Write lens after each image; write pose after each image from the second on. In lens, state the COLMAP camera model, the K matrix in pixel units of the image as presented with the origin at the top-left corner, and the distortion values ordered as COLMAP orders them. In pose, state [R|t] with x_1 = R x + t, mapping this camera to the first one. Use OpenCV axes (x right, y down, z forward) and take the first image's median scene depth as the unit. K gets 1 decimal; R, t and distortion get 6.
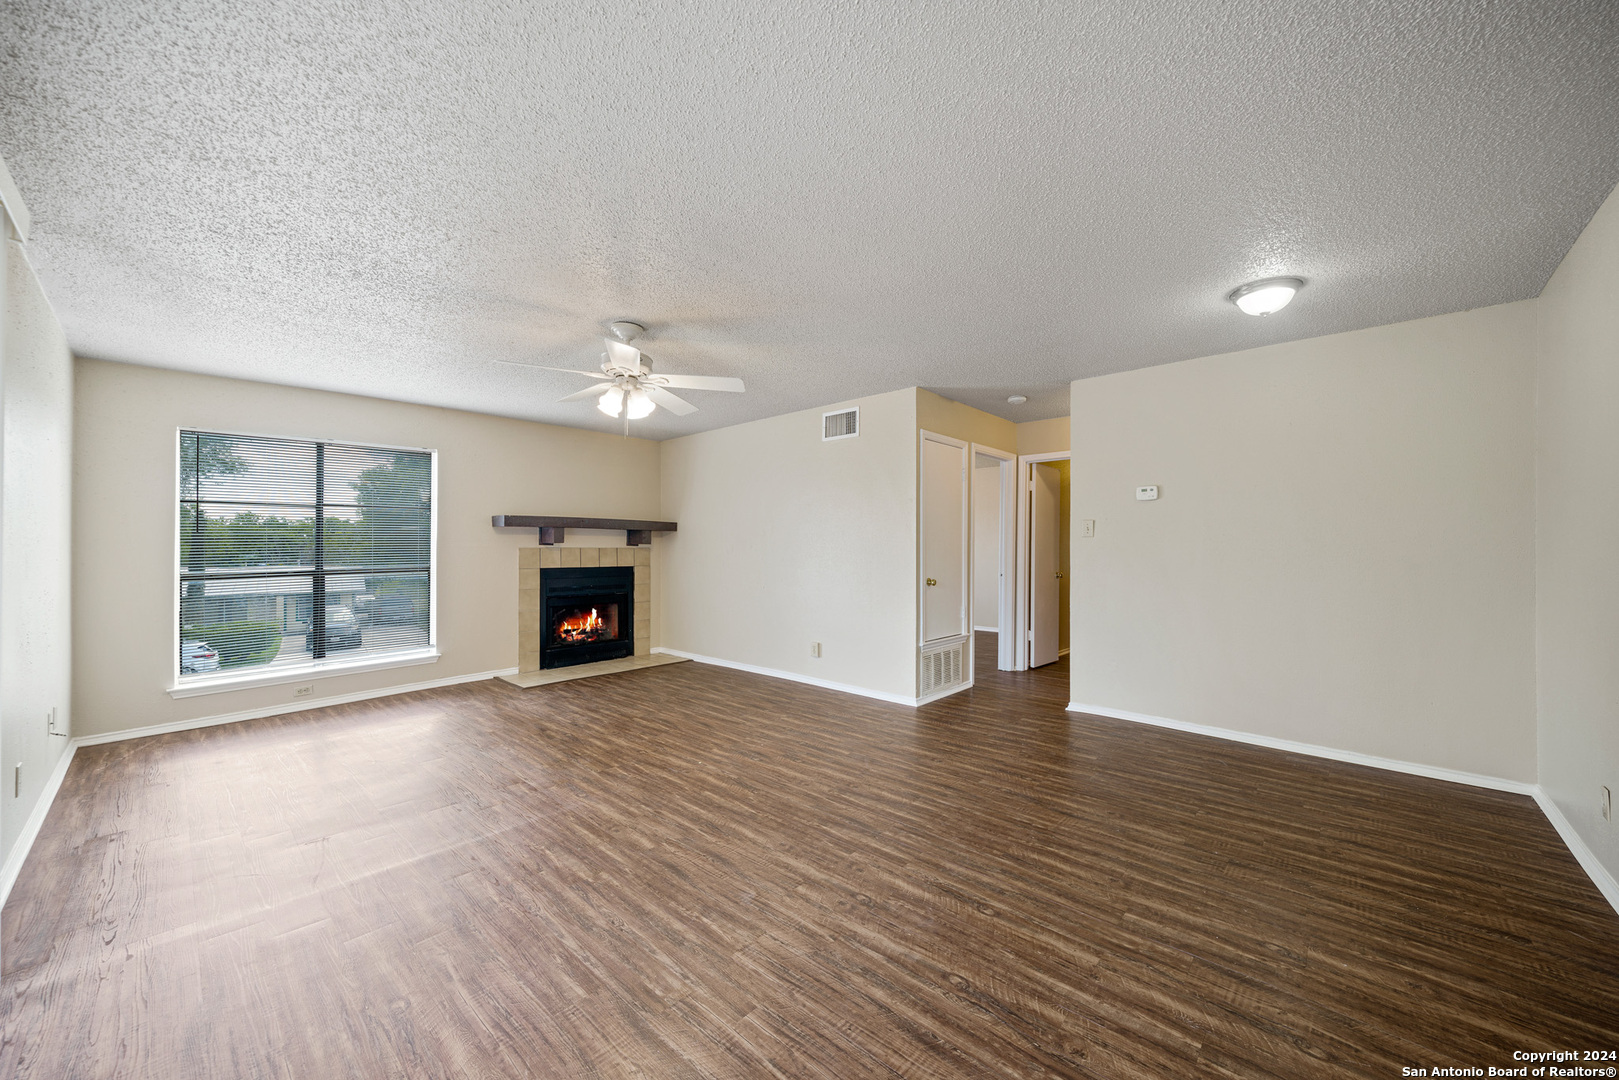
lens RADIAL K [[599.7, 0, 804.9], [0, 599.7, 547.7], [0, 0, 1]] dist [0.000534, 0.000036]
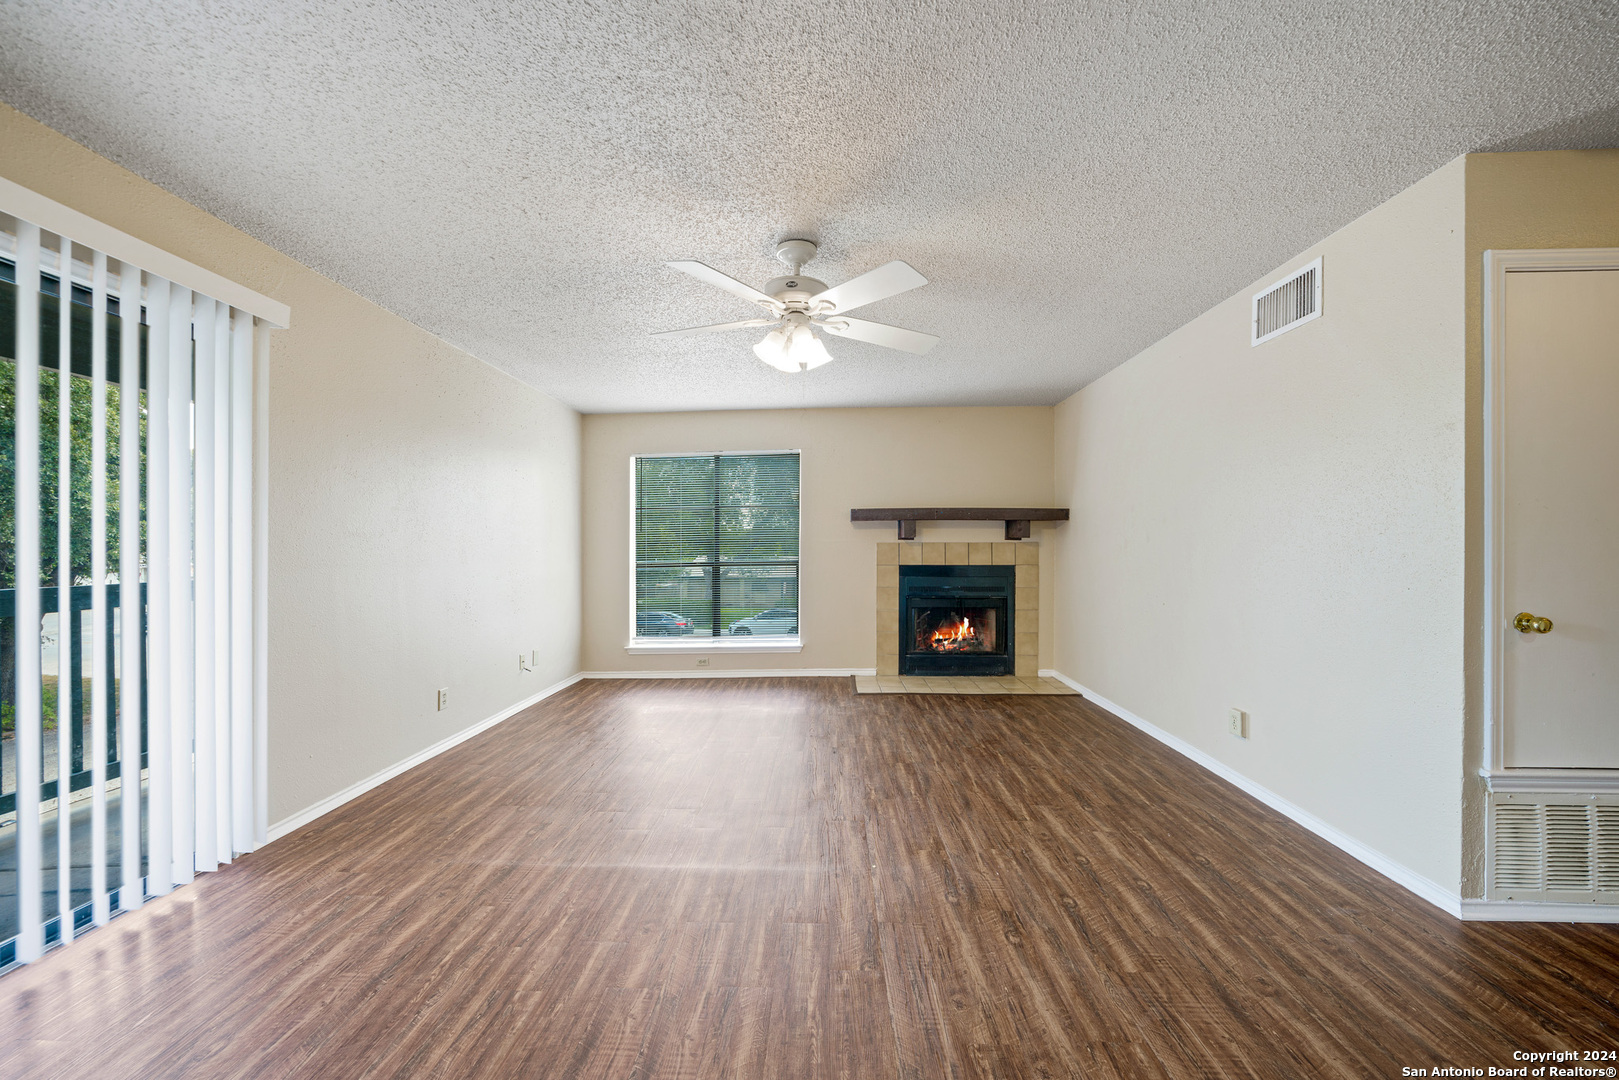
lens RADIAL K [[591.6, 0, 805.6], [0, 591.6, 545.8], [0, 0, 1]] dist [-0.002404, -0.000102]
pose [[0.648750, -0.000595, -0.761001, 0.197270], [0.003867, 0.999989, 0.002515, 0.002367], [0.760992, -0.004574, 0.648745, 0.378403]]
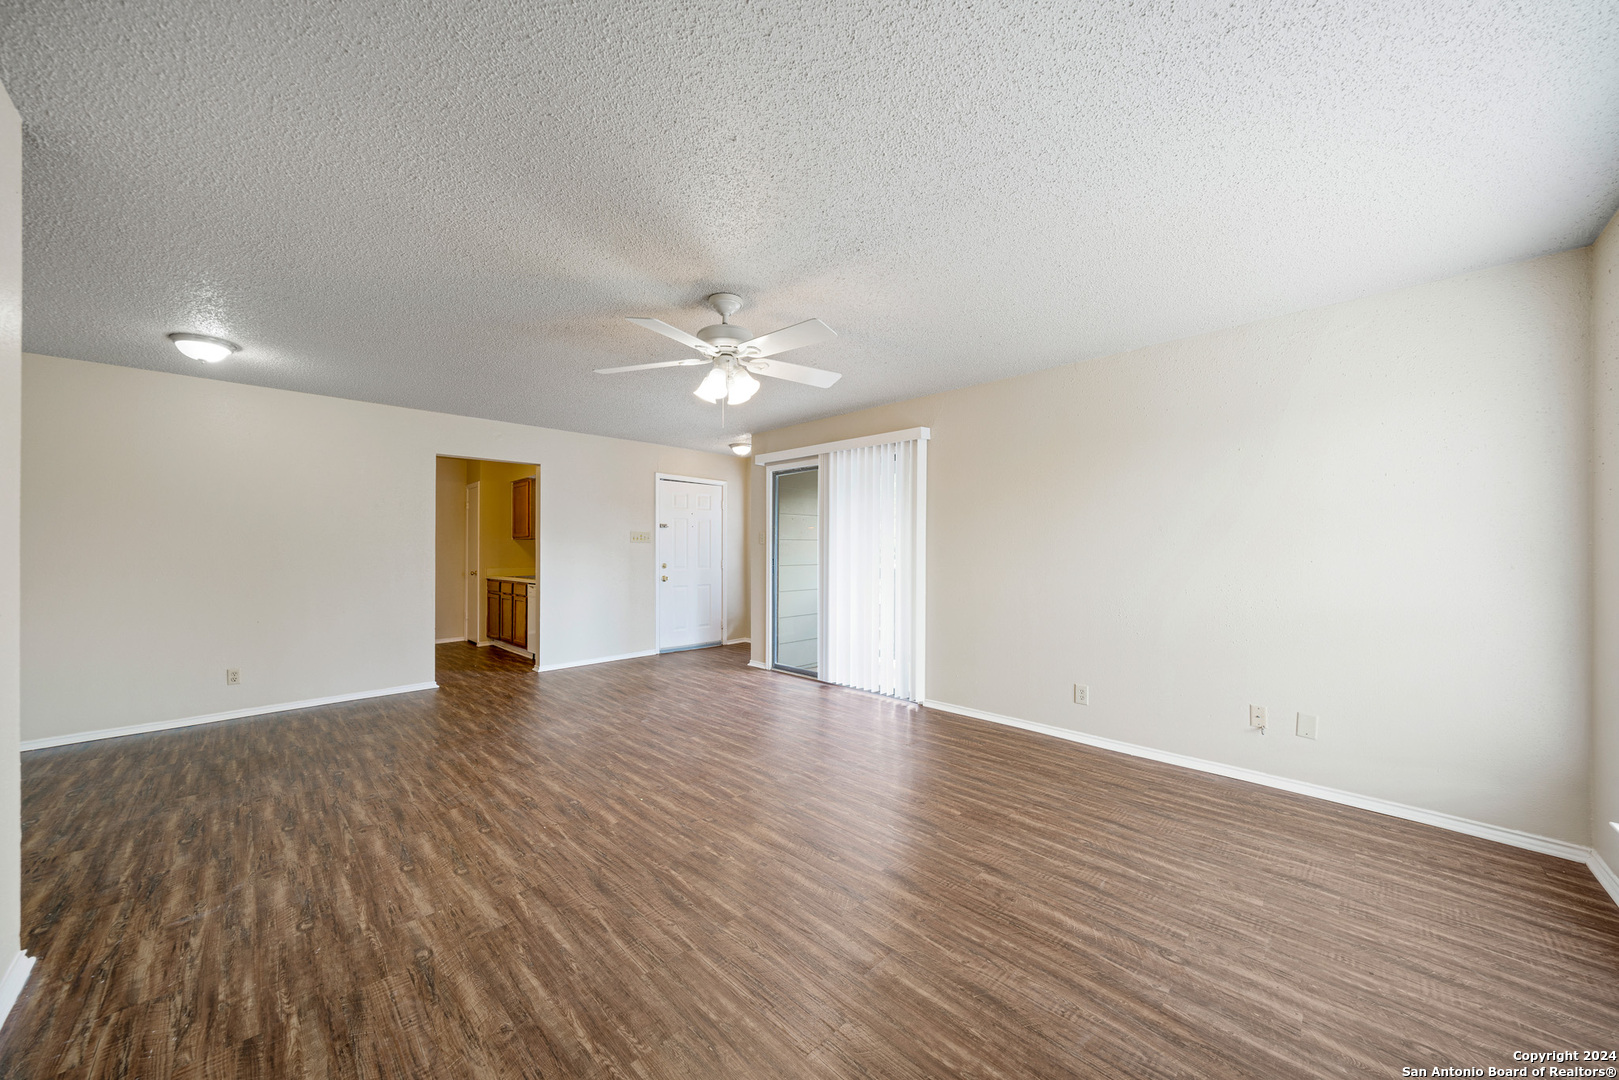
lens RADIAL K [[556.0, 0, 807.2], [0, 556.0, 529.5], [0, 0, 1]] dist [-0.009103, -0.000095]
pose [[-0.999619, 0.005457, 0.027071, -0.318863], [0.004266, 0.999029, -0.043855, 0.002806], [-0.027284, -0.043723, -0.998671, 1.315417]]
